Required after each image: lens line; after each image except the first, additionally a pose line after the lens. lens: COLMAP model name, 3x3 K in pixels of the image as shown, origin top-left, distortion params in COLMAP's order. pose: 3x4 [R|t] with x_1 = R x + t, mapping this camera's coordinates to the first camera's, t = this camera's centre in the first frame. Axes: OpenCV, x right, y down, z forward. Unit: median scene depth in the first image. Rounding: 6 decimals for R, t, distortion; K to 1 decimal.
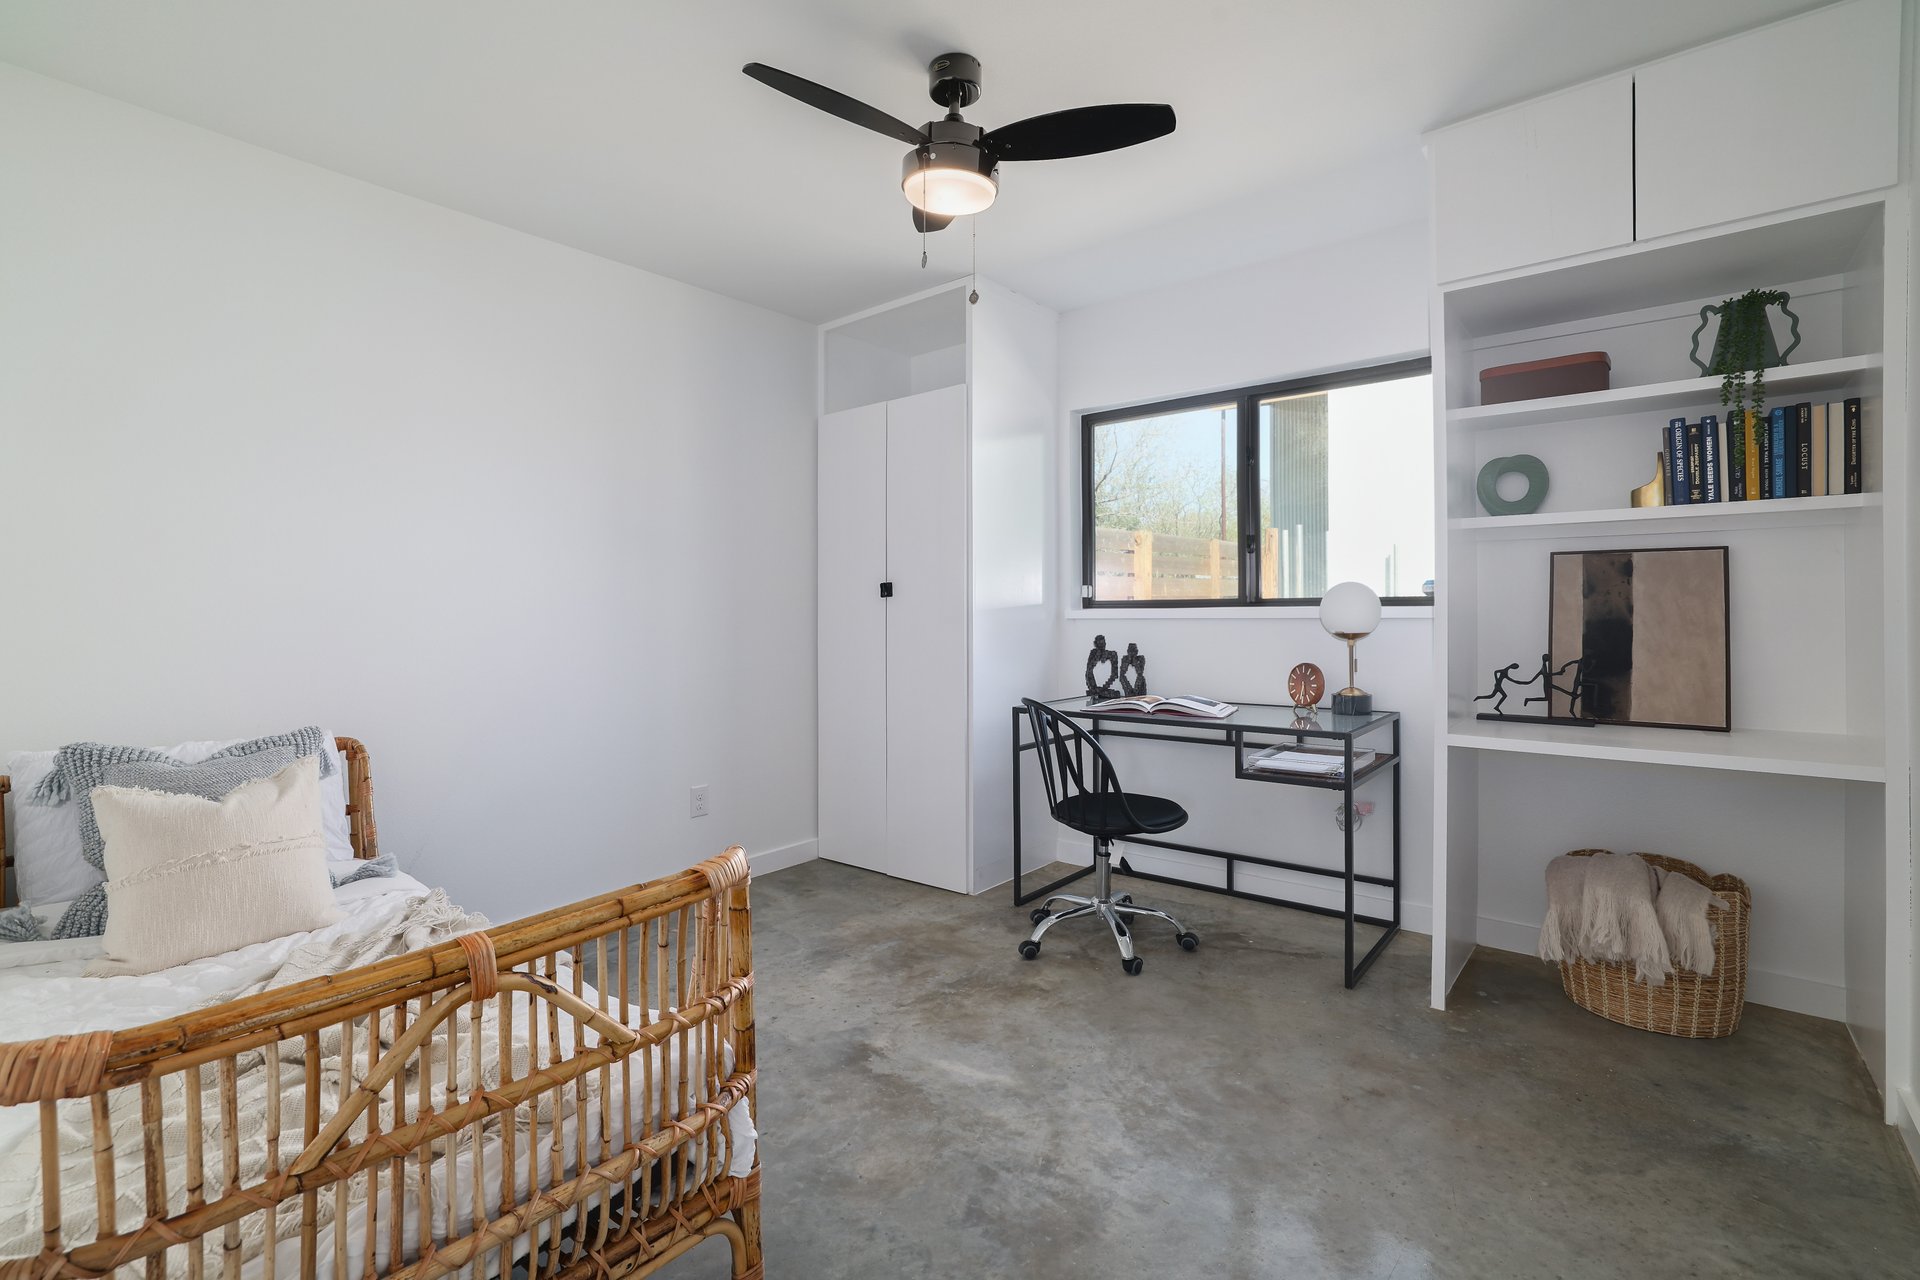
lens RADIAL K [[890.2, 0, 956.5], [0, 890.2, 630.5], [0, 0, 1]] dist [-0.003980, -0.000450]
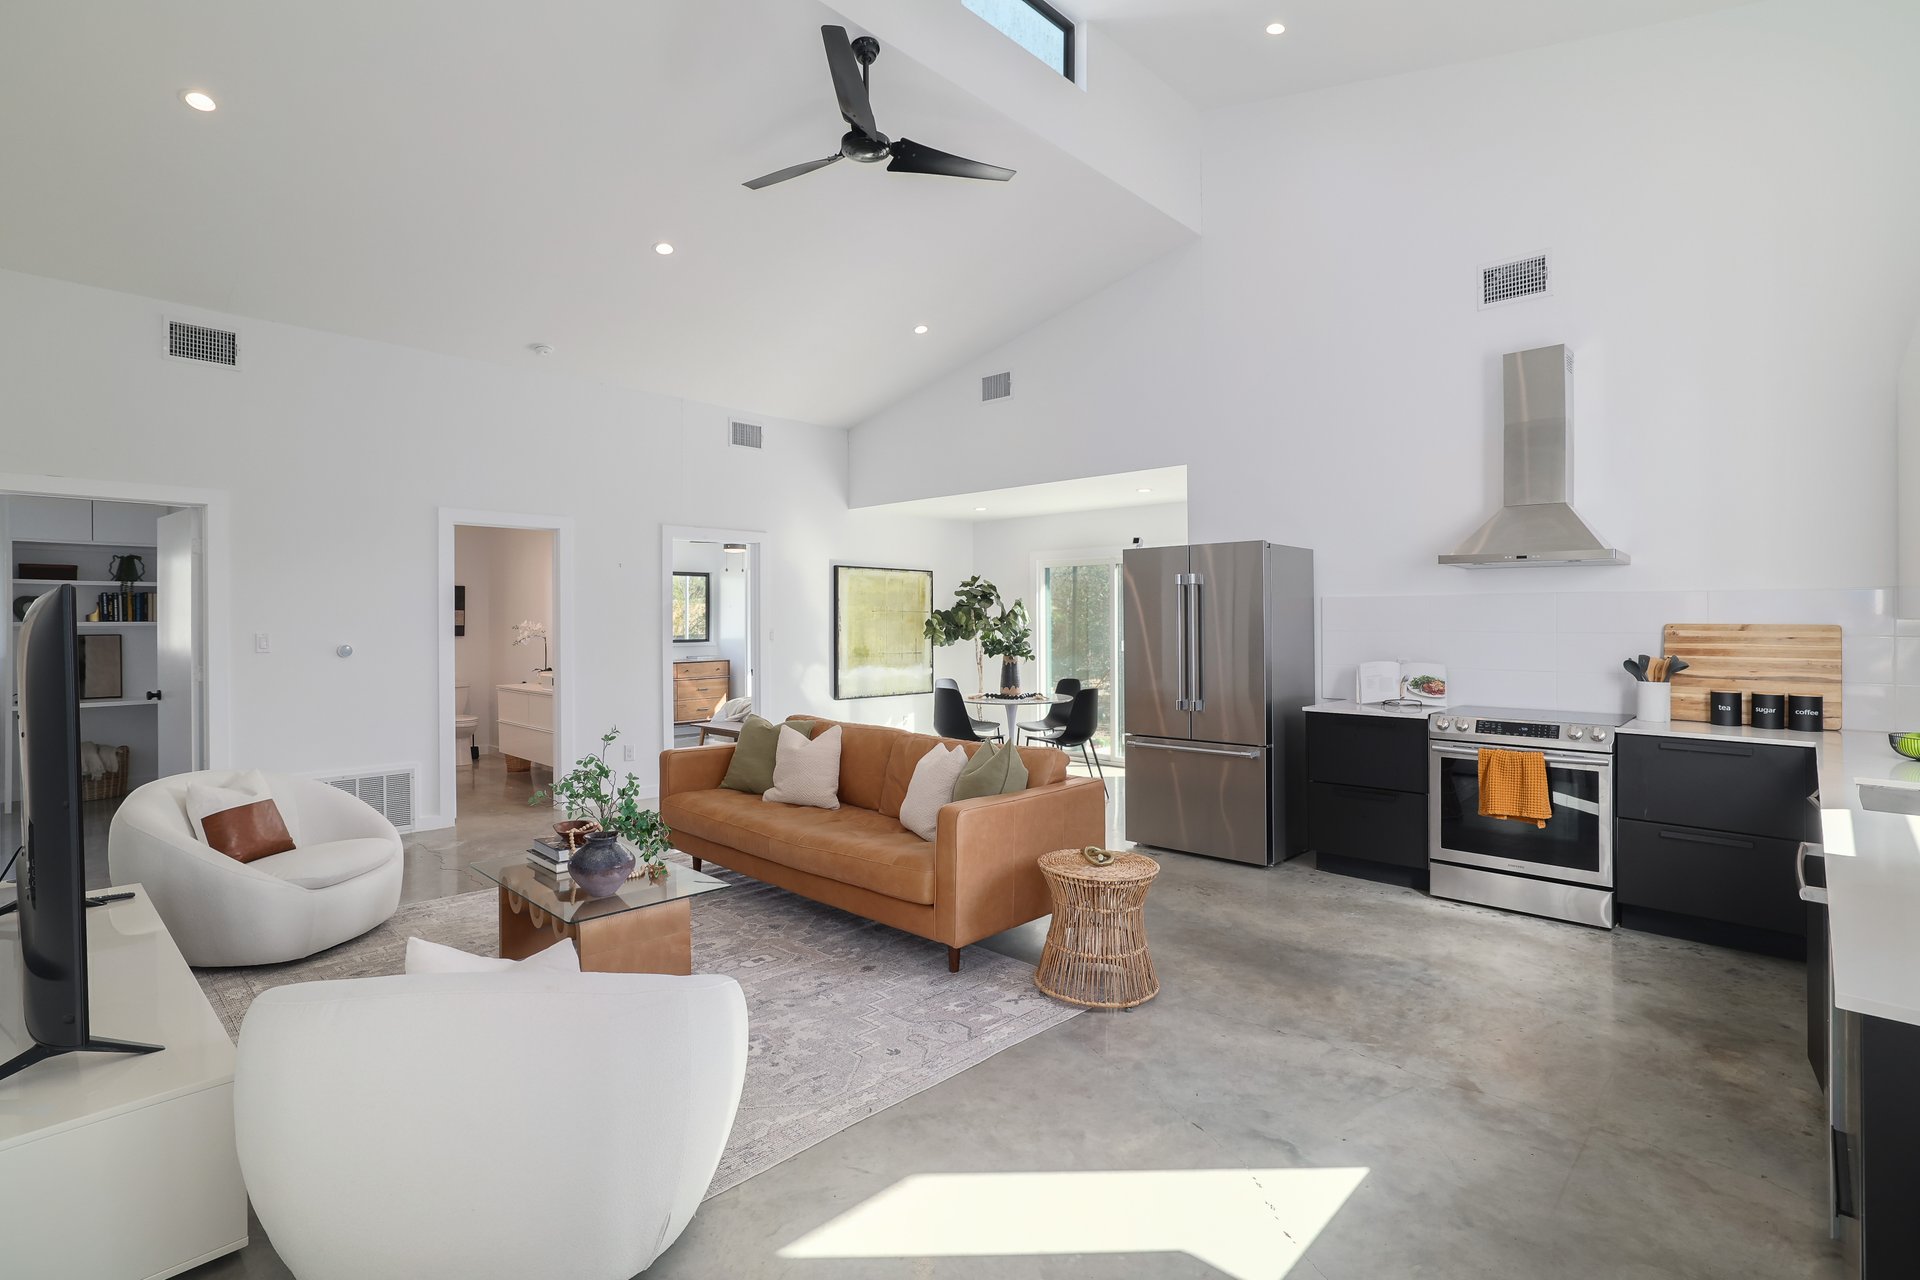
lens RADIAL K [[890.2, 0, 954.1], [0, 890.2, 624.5], [0, 0, 1]] dist [-0.003980, -0.000450]
pose [[0.084201, -0.003775, 0.996442, -1.926012], [-0.007358, 0.999963, 0.004410, -0.172057], [-0.996422, -0.007703, 0.084170, -2.107081]]
